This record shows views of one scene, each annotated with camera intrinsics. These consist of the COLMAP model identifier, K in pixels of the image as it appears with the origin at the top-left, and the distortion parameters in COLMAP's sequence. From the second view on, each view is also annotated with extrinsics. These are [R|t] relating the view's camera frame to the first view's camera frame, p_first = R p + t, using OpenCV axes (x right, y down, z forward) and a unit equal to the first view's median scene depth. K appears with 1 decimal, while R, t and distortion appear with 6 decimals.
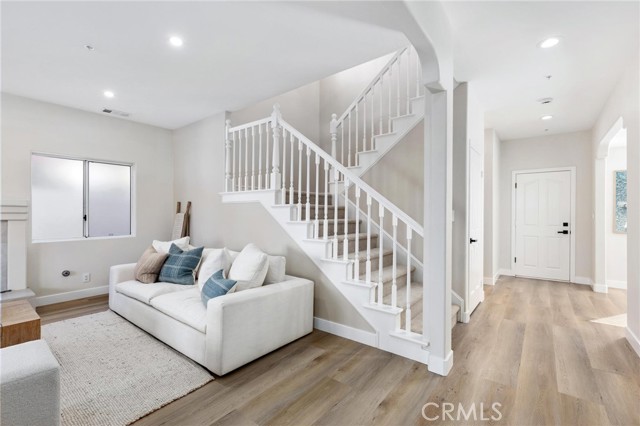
lens RADIAL K [[284.3, 0, 320.0], [0, 284.3, 213.0], [0, 0, 1]] dist [0.000897, 0.000131]
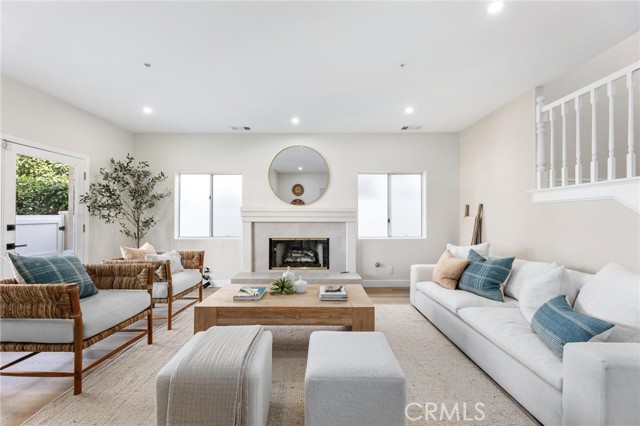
lens RADIAL K [[262.8, 0, 320.0], [0, 262.8, 213.0], [0, 0, 1]] dist [0.010340, -0.000057]
pose [[0.618096, -0.016876, -0.785921, -0.148271], [0.003494, 0.999819, -0.018721, 0.003854], [0.786095, 0.008826, 0.618043, 0.087815]]
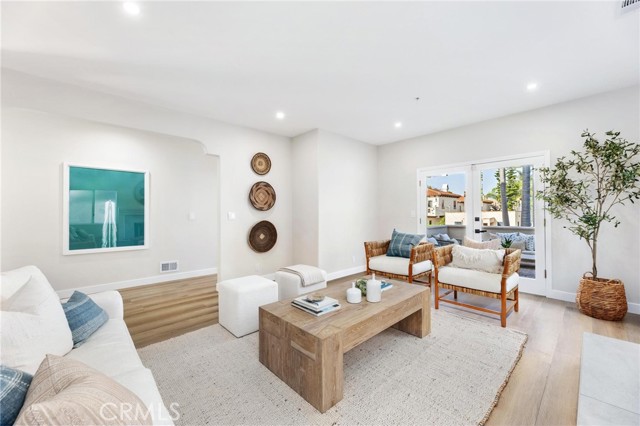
lens RADIAL K [[259.3, 0, 327.3], [0, 259.3, 212.5], [0, 0, 1]] dist [0.000694, -0.000017]
pose [[-0.993612, 0.004910, 0.112739, -0.812216], [0.004275, 0.999974, -0.005870, 0.001767], [-0.112765, -0.005350, -0.993607, 1.142535]]
